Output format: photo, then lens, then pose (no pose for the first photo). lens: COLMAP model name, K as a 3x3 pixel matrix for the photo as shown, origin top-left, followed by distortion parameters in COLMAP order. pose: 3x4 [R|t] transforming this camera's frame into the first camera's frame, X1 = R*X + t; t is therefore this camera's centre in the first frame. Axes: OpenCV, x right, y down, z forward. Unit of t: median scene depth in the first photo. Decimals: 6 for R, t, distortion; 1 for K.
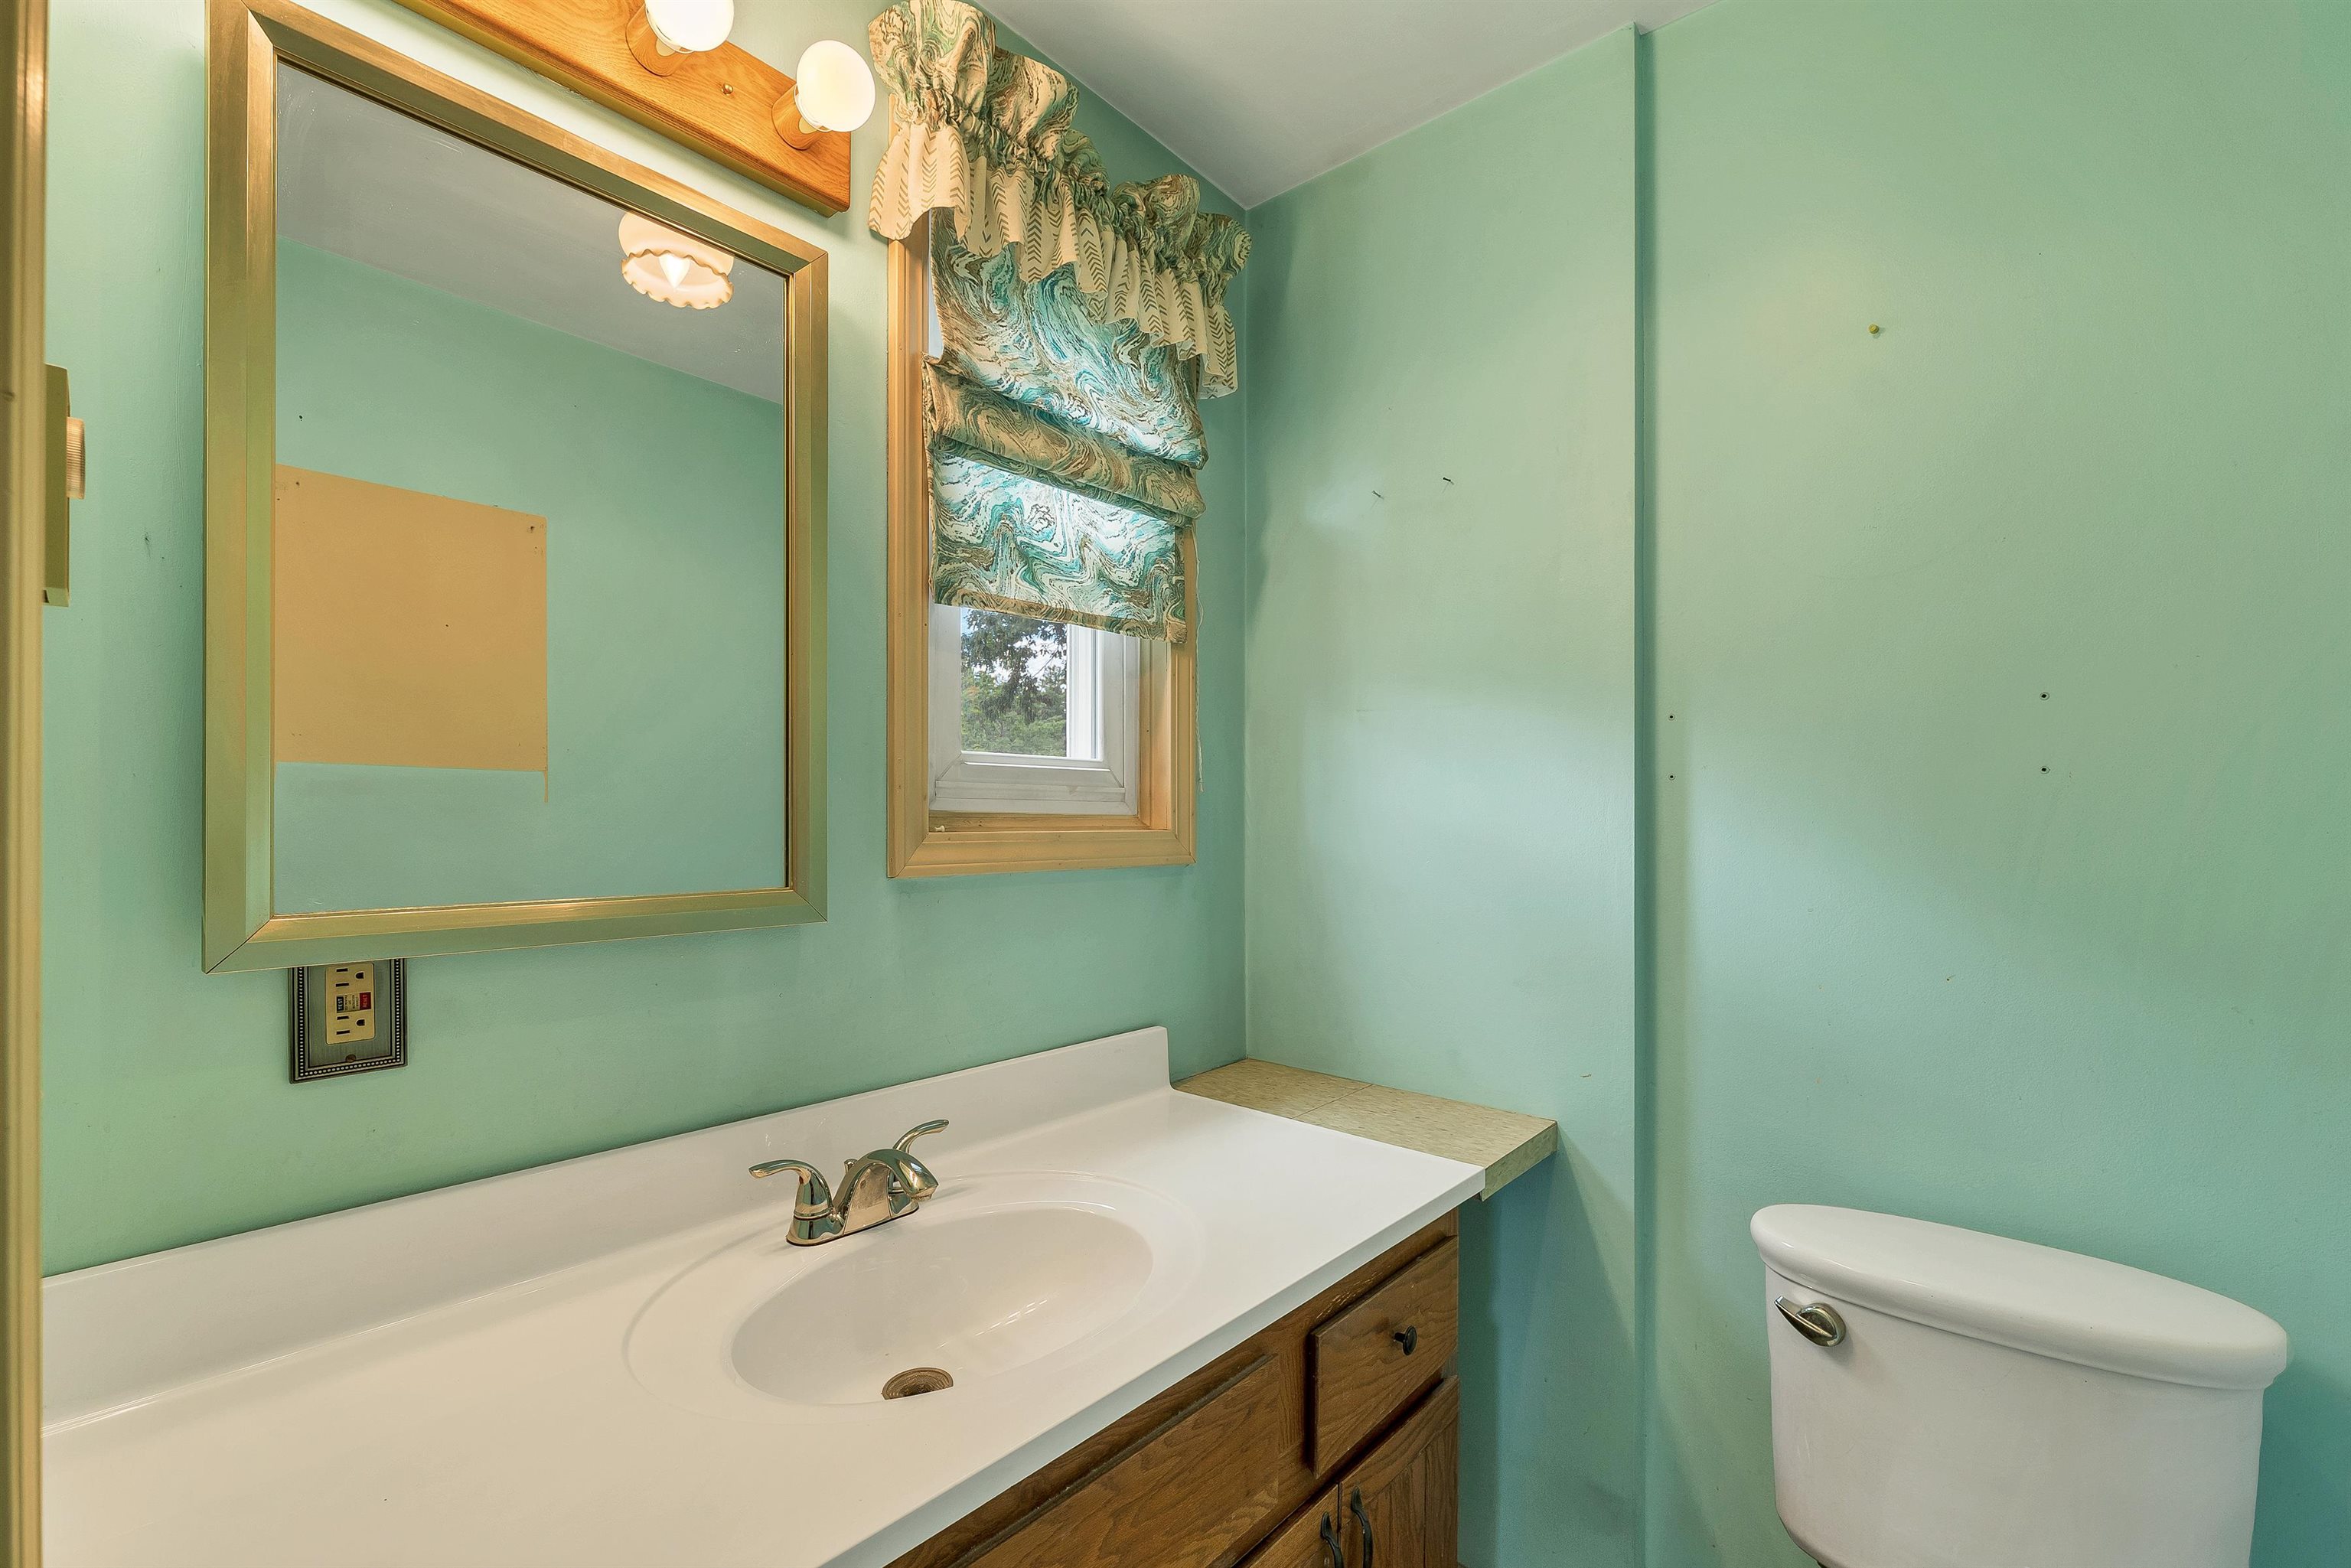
lens RADIAL K [[1011.5, 0, 1180.2], [0, 1011.5, 807.1], [0, 0, 1]] dist [-0.000571, 0.000024]
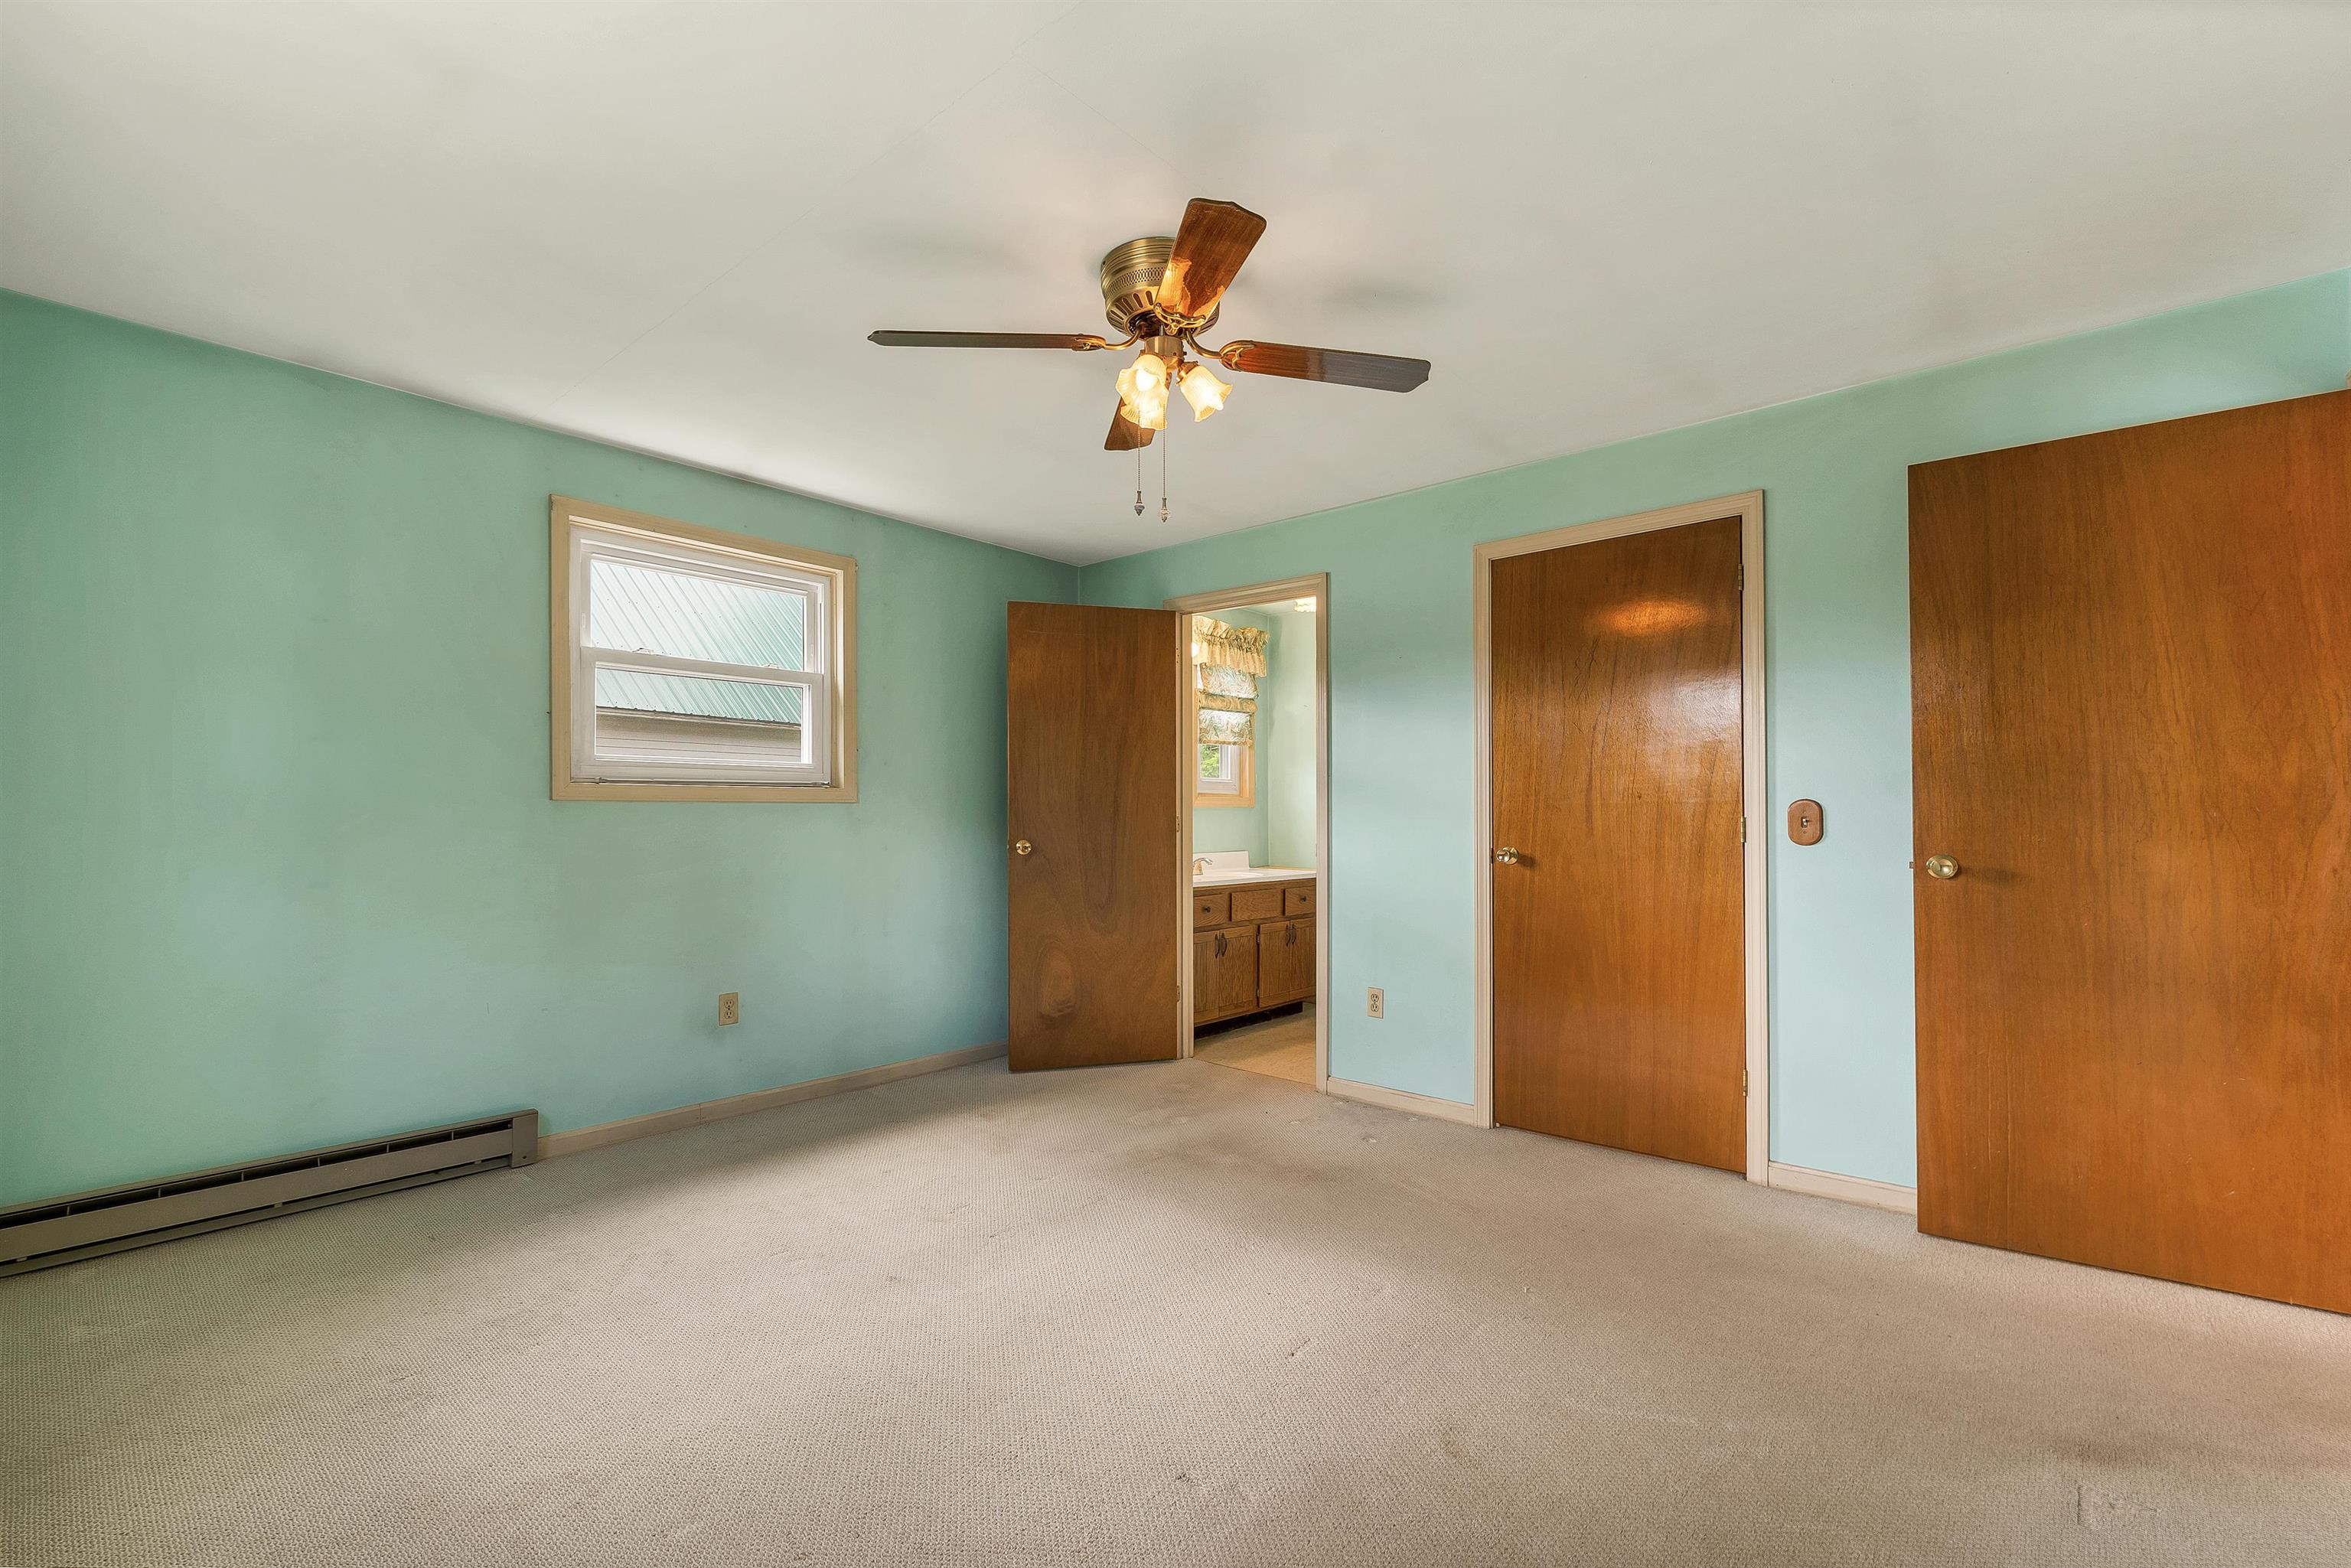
lens RADIAL K [[1011.5, 0, 1180.2], [0, 1011.5, 807.1], [0, 0, 1]] dist [-0.000571, 0.000024]
pose [[0.999997, -0.002140, -0.001245, -0.267232], [0.002136, 0.999992, -0.003298, 0.071459], [0.001252, 0.003295, 0.999994, -2.816023]]
